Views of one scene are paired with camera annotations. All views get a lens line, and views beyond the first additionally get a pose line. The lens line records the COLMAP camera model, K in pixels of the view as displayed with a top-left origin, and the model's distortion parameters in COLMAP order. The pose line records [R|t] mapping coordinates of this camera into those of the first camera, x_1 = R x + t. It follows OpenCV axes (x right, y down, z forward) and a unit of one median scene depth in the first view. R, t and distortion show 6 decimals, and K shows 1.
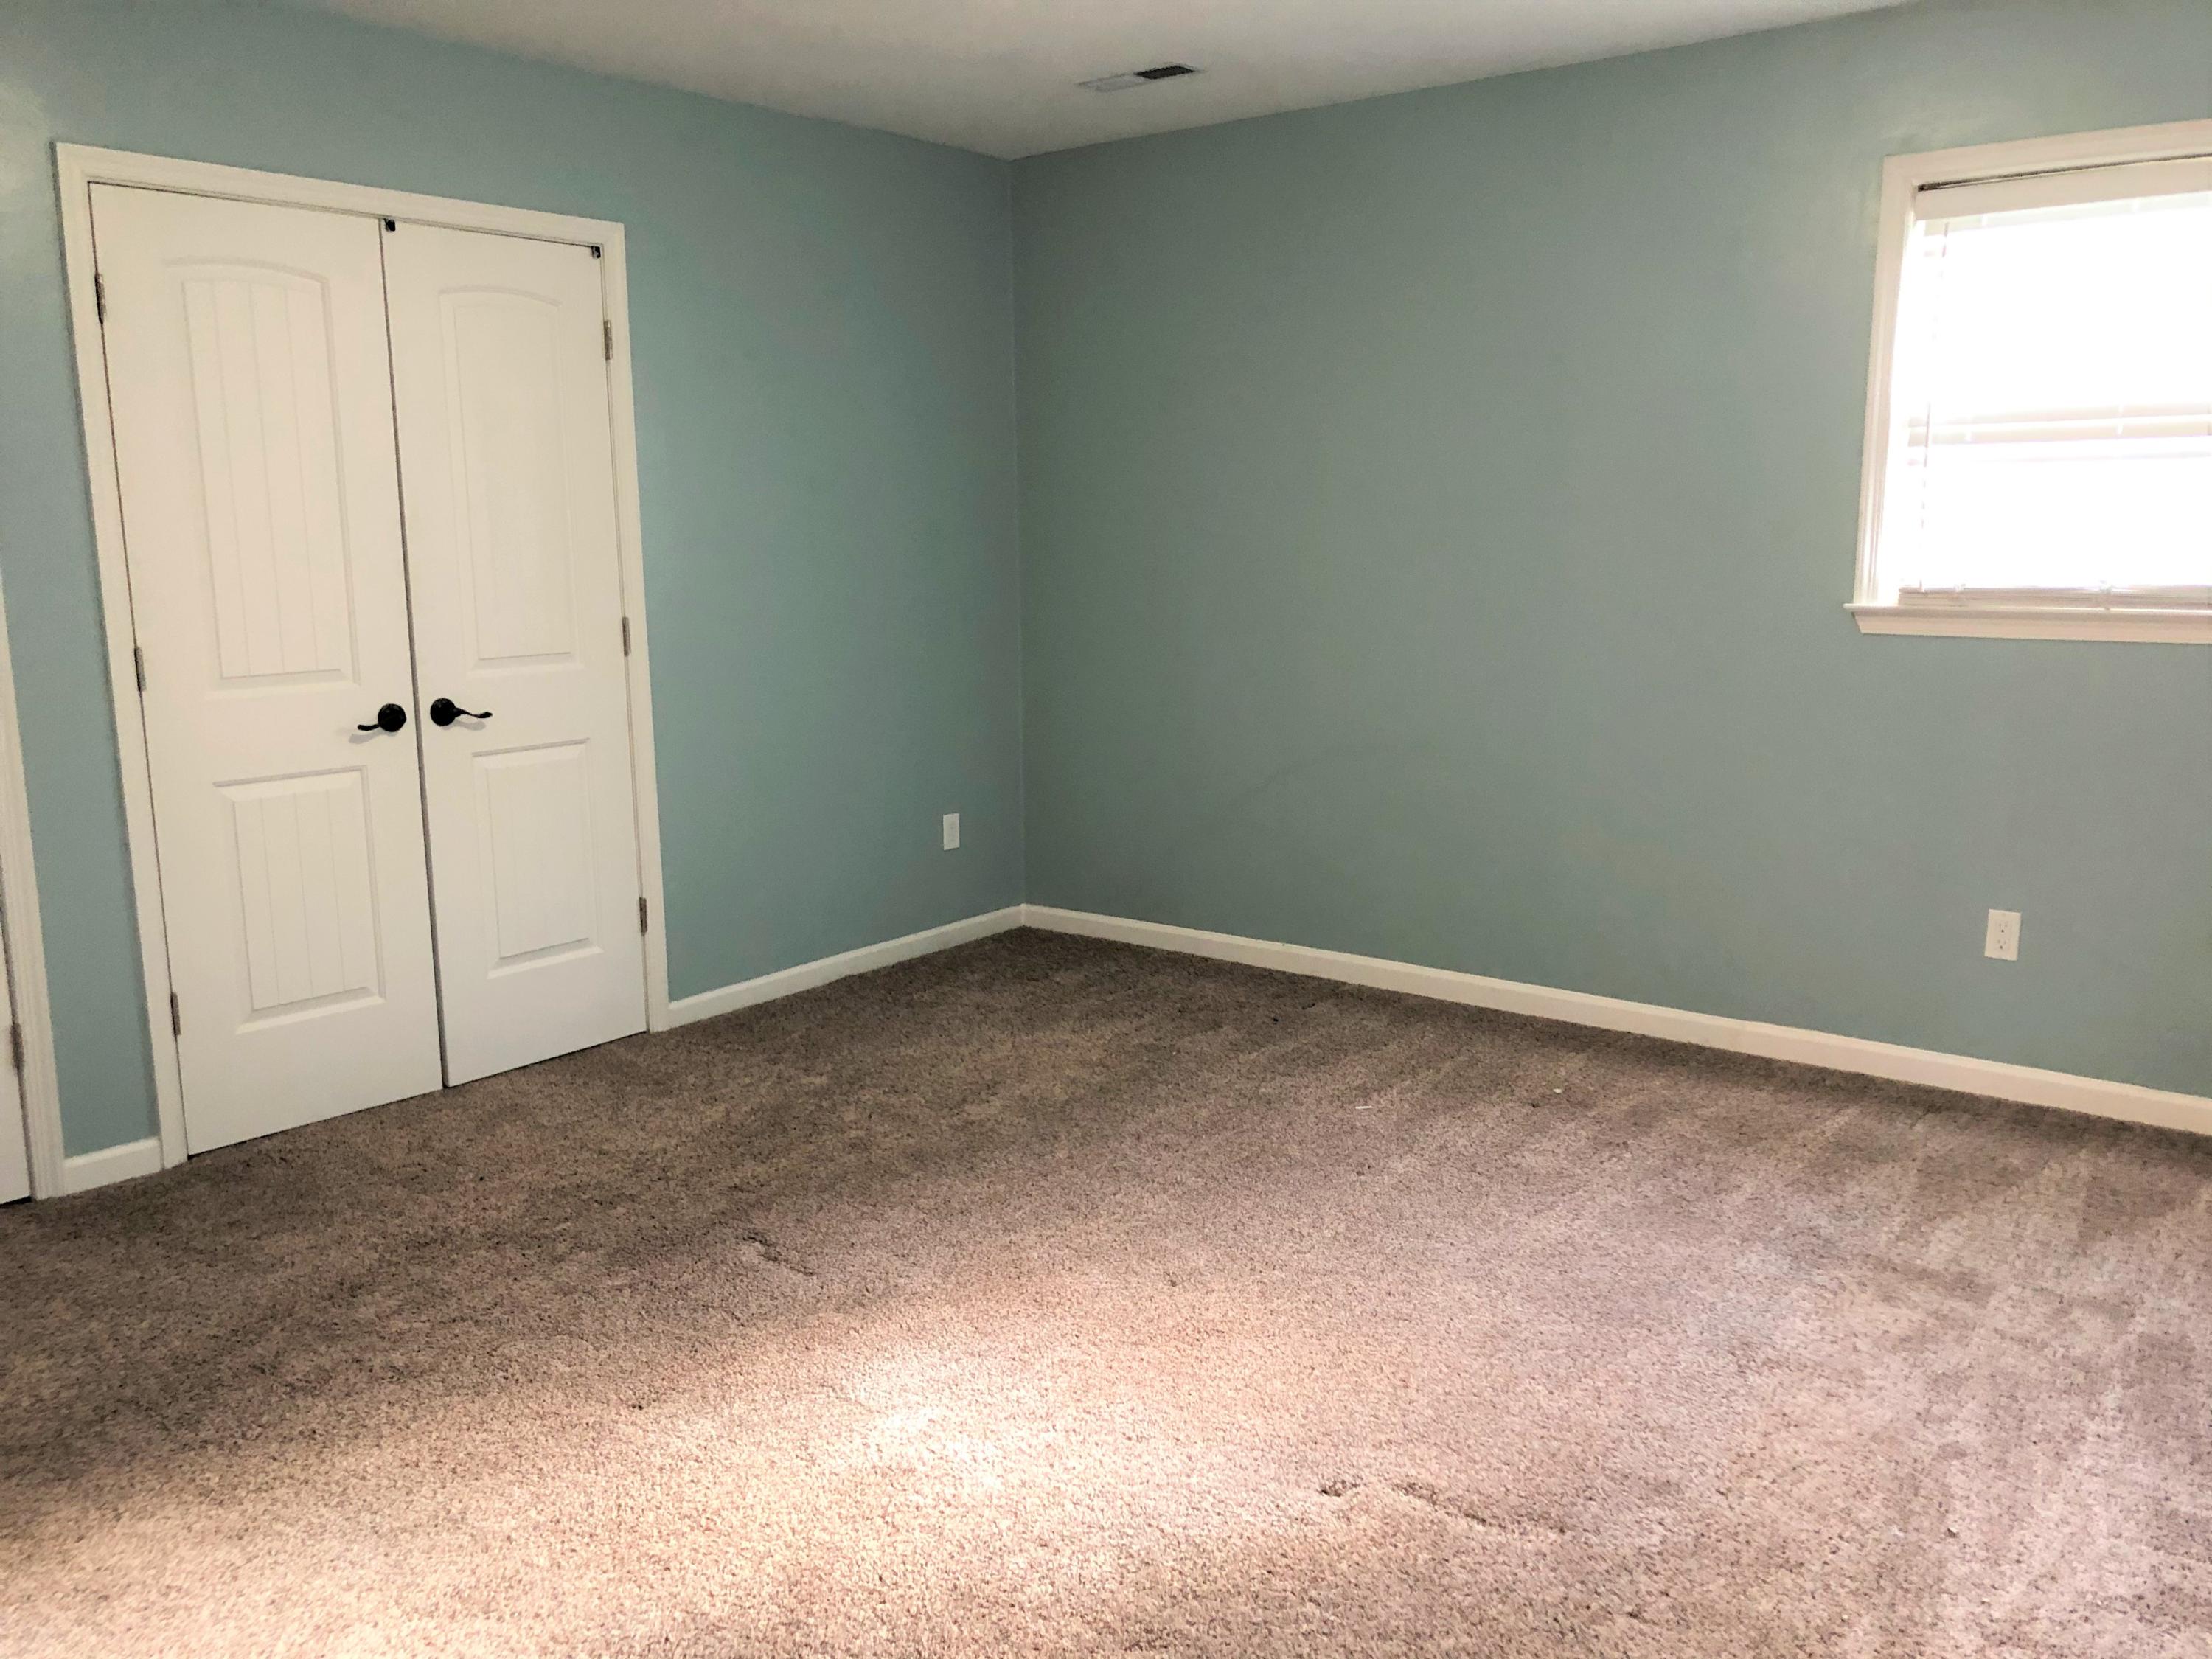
lens RADIAL K [[1854.8, 0, 1122.6], [0, 1854.8, 844.3], [0, 0, 1]] dist [0.090694, -0.080193]
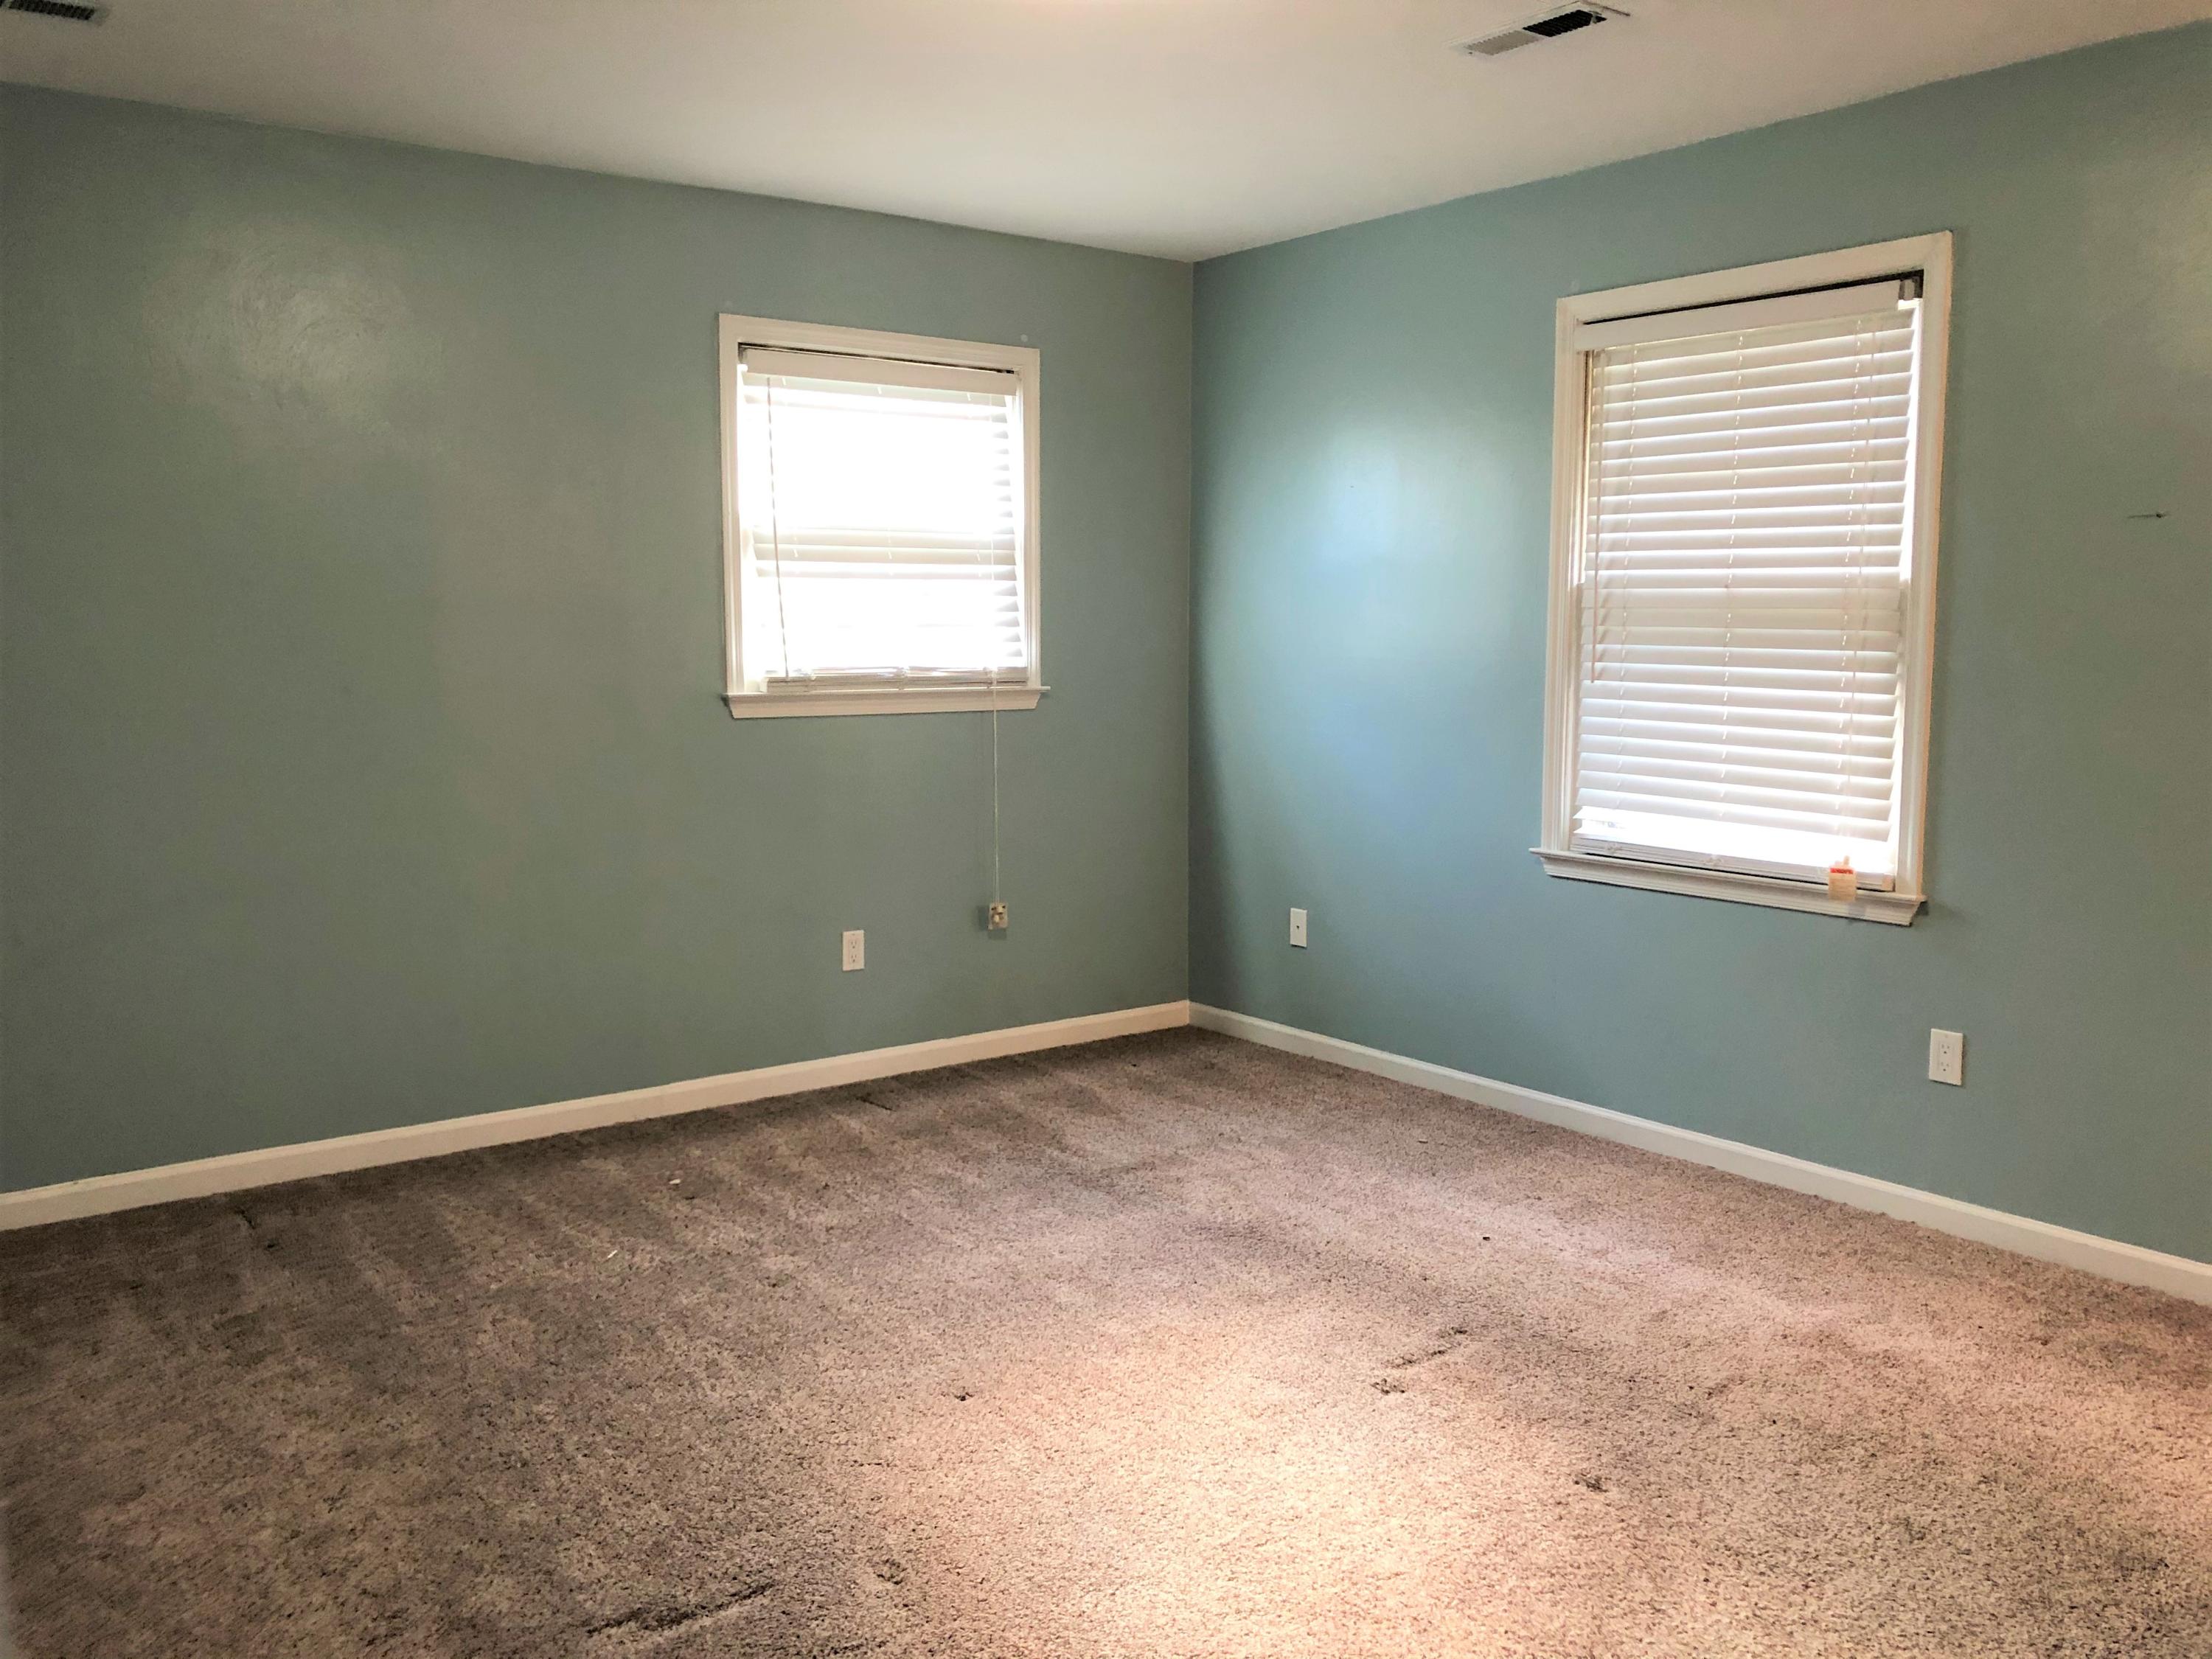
lens RADIAL K [[1854.8, 0, 1122.6], [0, 1854.8, 844.3], [0, 0, 1]] dist [0.090694, -0.080193]
pose [[0.230334, -0.105801, 0.967343, -0.669747], [0.168920, 0.983328, 0.067328, -0.073174], [-0.958338, 0.147895, 0.244366, 0.509367]]
